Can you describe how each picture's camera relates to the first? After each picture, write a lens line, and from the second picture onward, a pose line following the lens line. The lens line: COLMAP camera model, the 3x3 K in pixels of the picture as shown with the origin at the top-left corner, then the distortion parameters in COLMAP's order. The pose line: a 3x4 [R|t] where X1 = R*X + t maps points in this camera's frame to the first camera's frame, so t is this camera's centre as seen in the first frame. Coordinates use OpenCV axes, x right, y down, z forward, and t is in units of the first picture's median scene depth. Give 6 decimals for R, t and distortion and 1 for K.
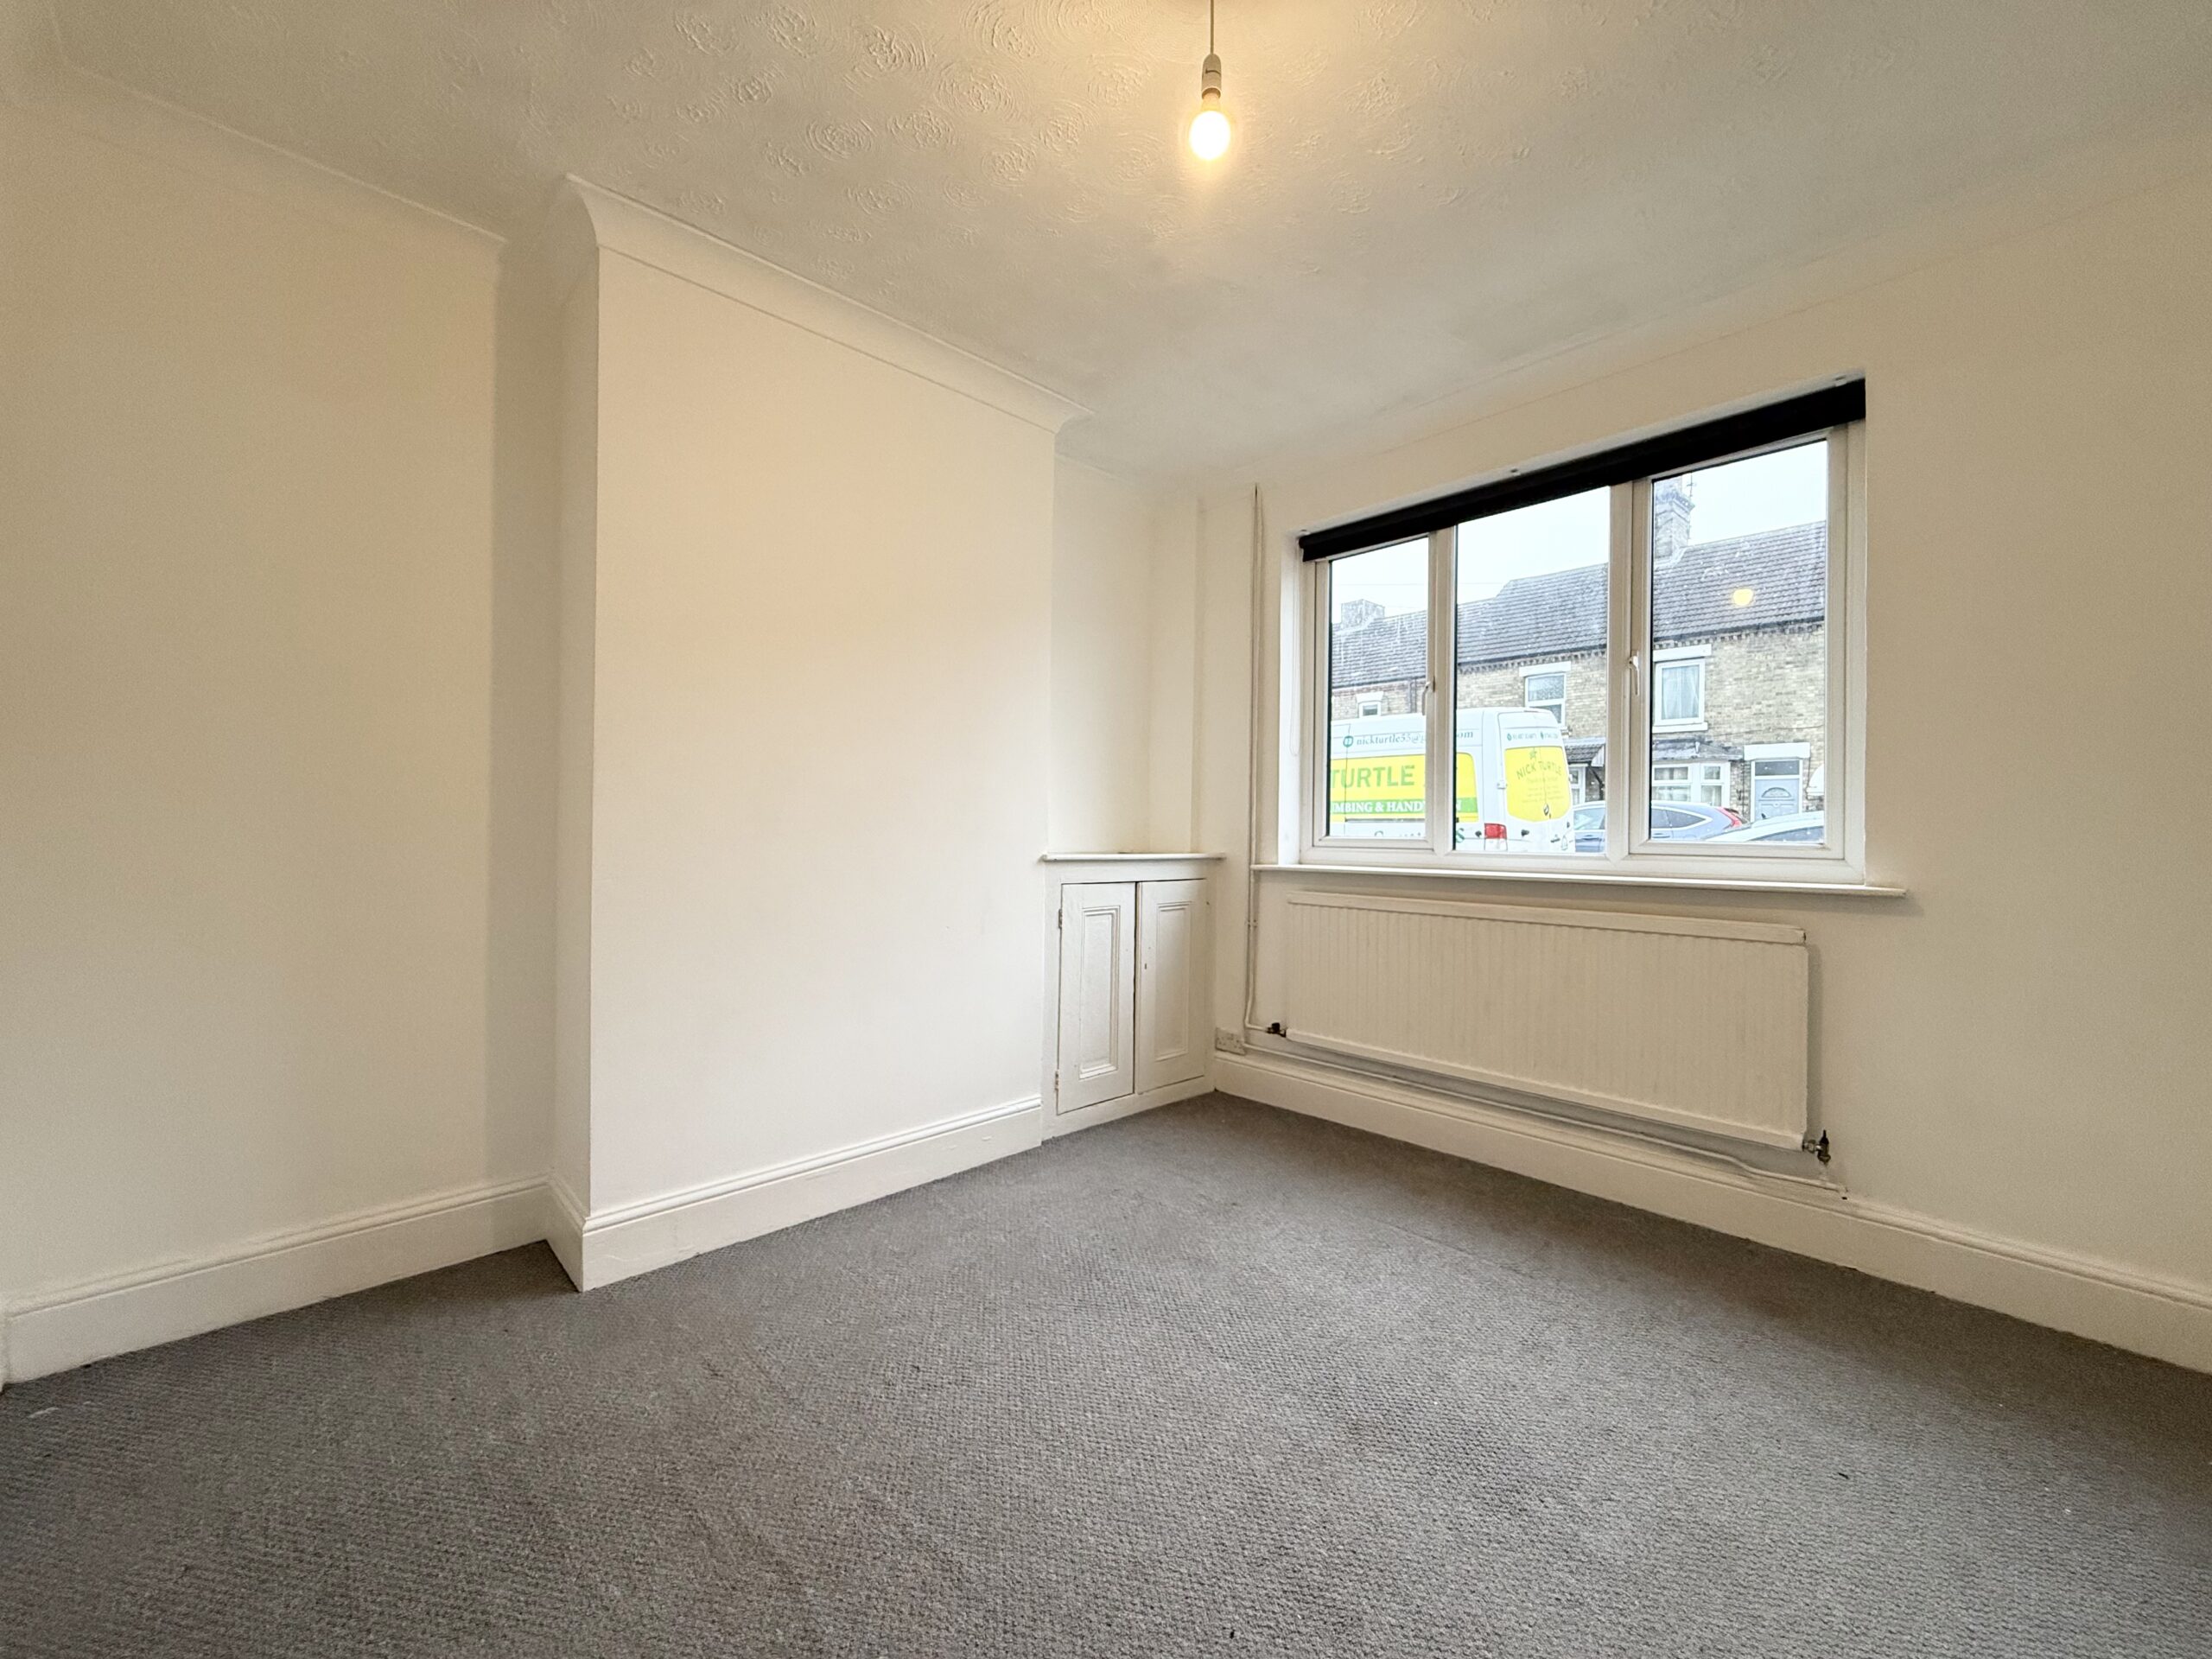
lens RADIAL K [[881.0, 0, 1103.3], [0, 881.0, 827.9], [0, 0, 1]] dist [-0.000301, -0.000247]
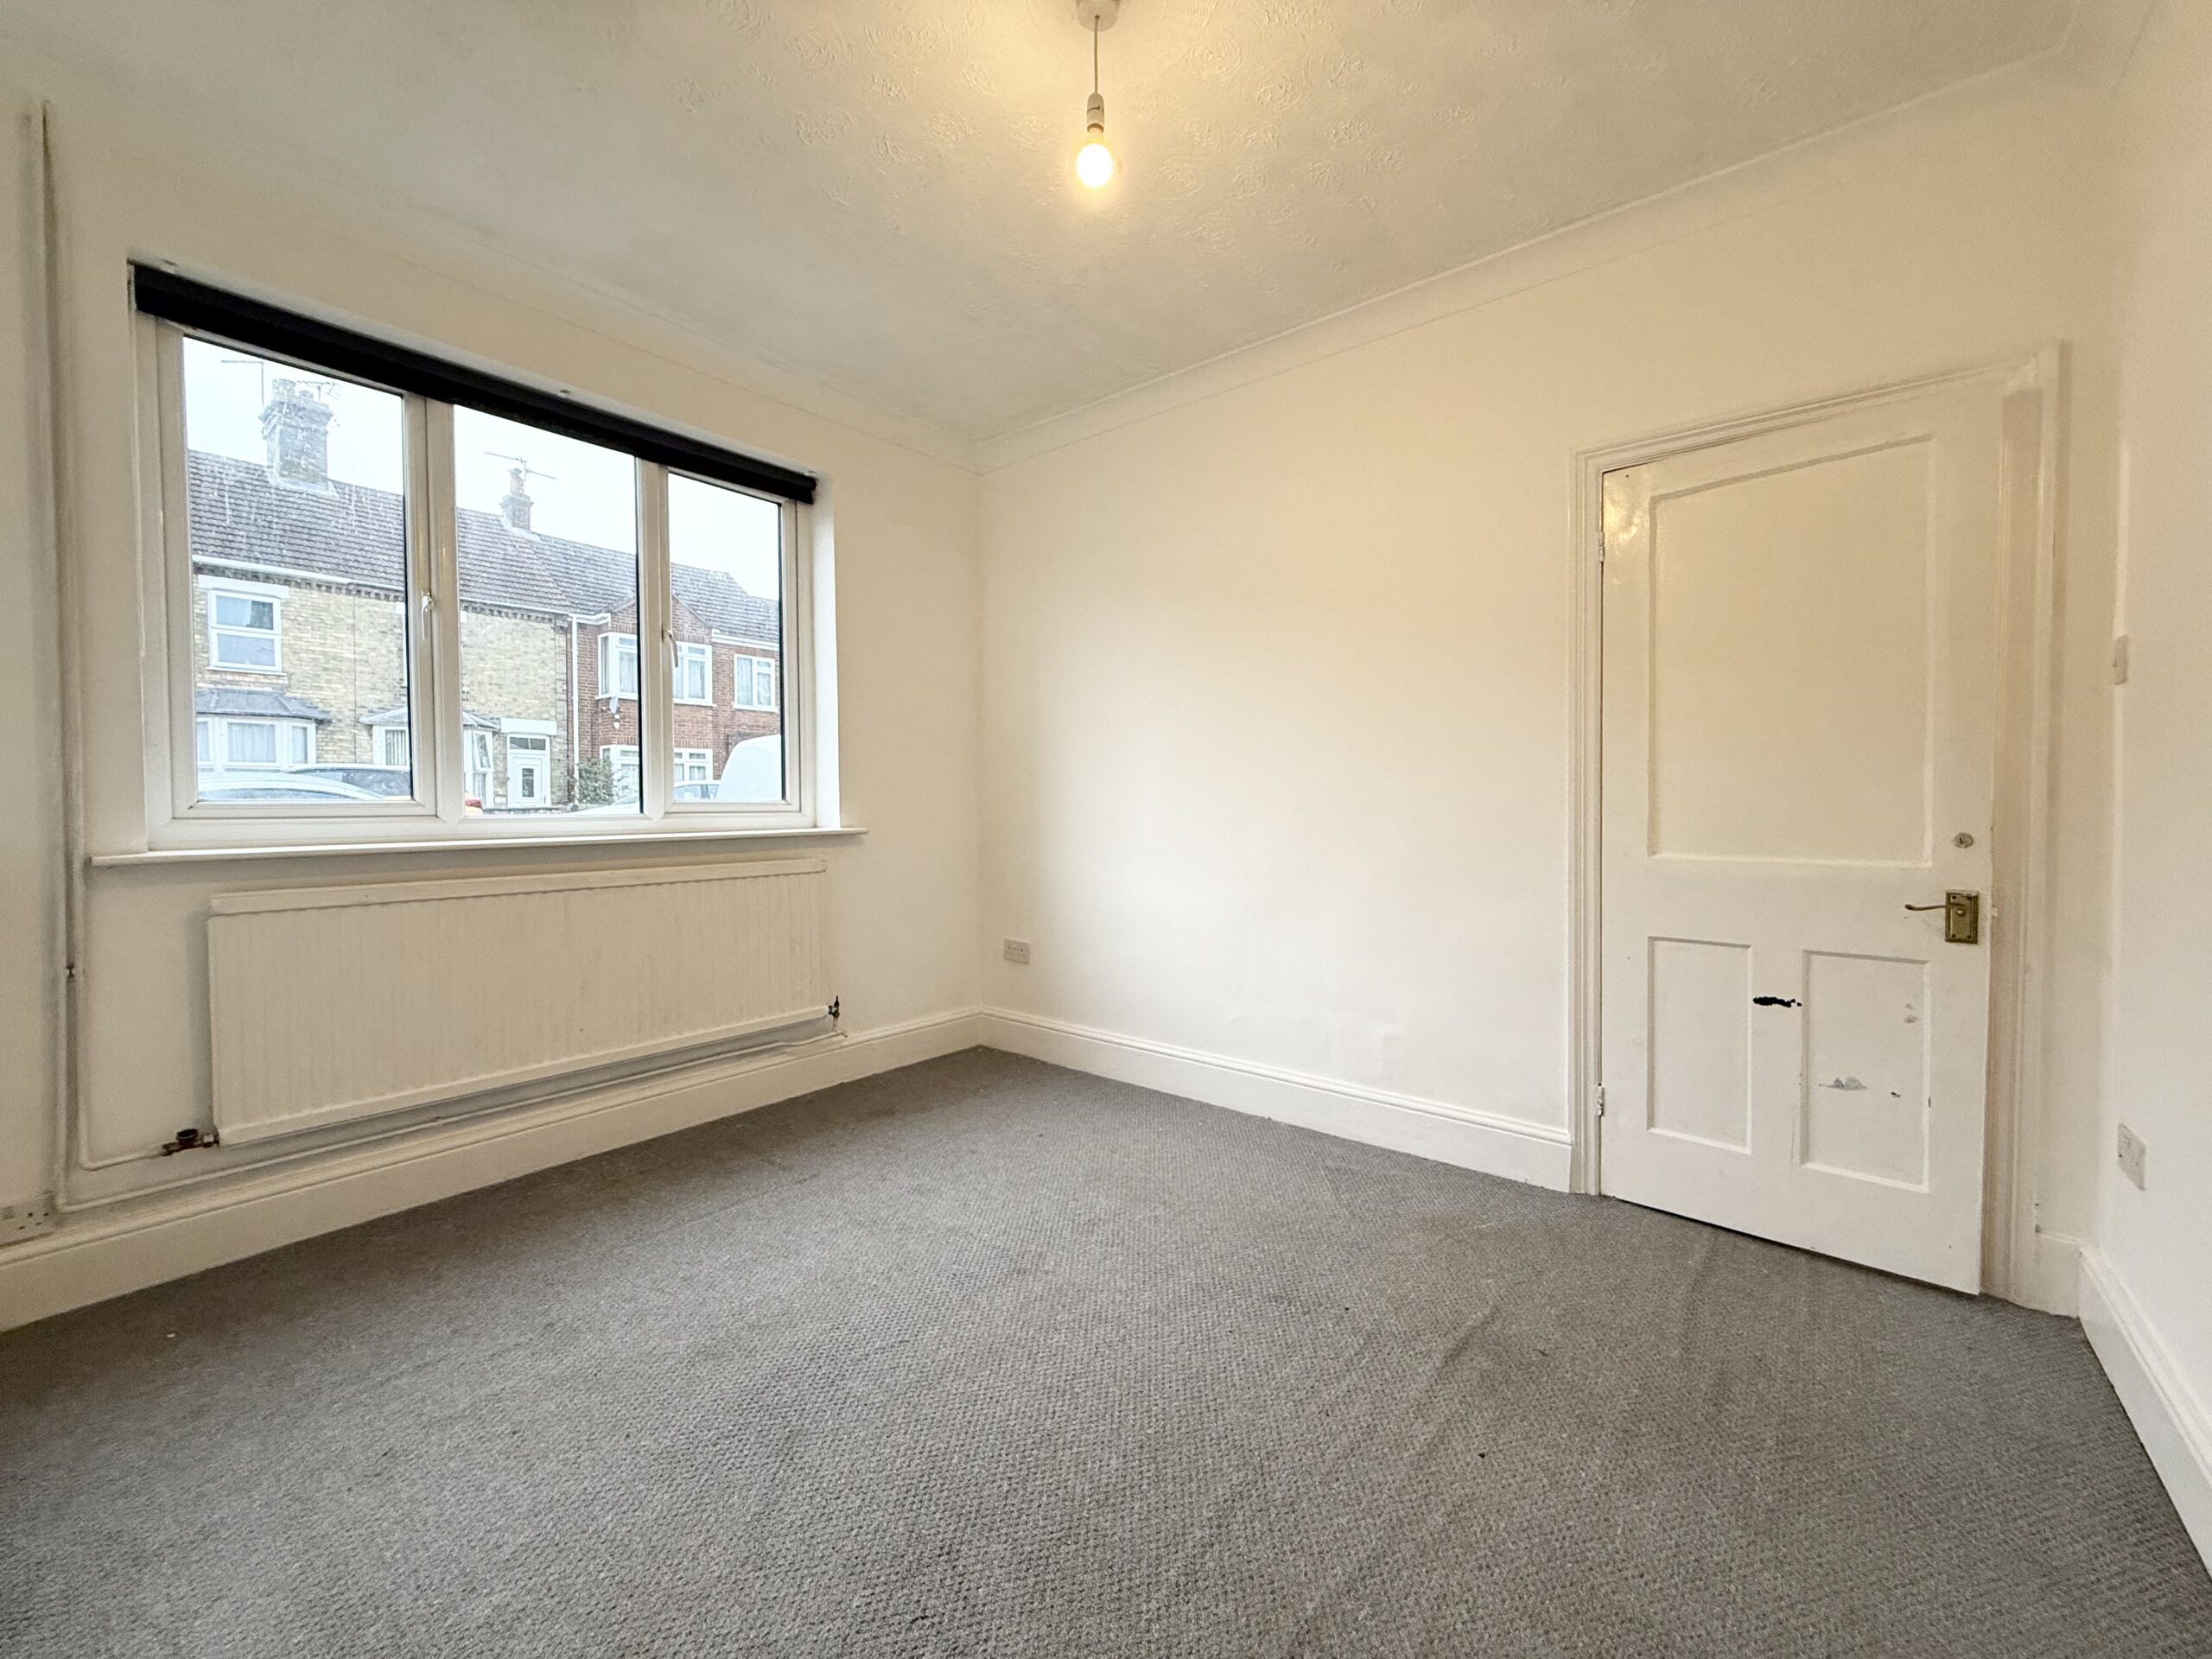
lens RADIAL K [[881.0, 0, 1097.7], [0, 881.0, 827.7], [0, 0, 1]] dist [-0.000301, -0.000247]
pose [[-0.131873, -0.042454, 0.990357, -0.550330], [-0.003378, 0.999096, 0.042379, -0.000393], [-0.991261, 0.002243, -0.131897, 0.618244]]
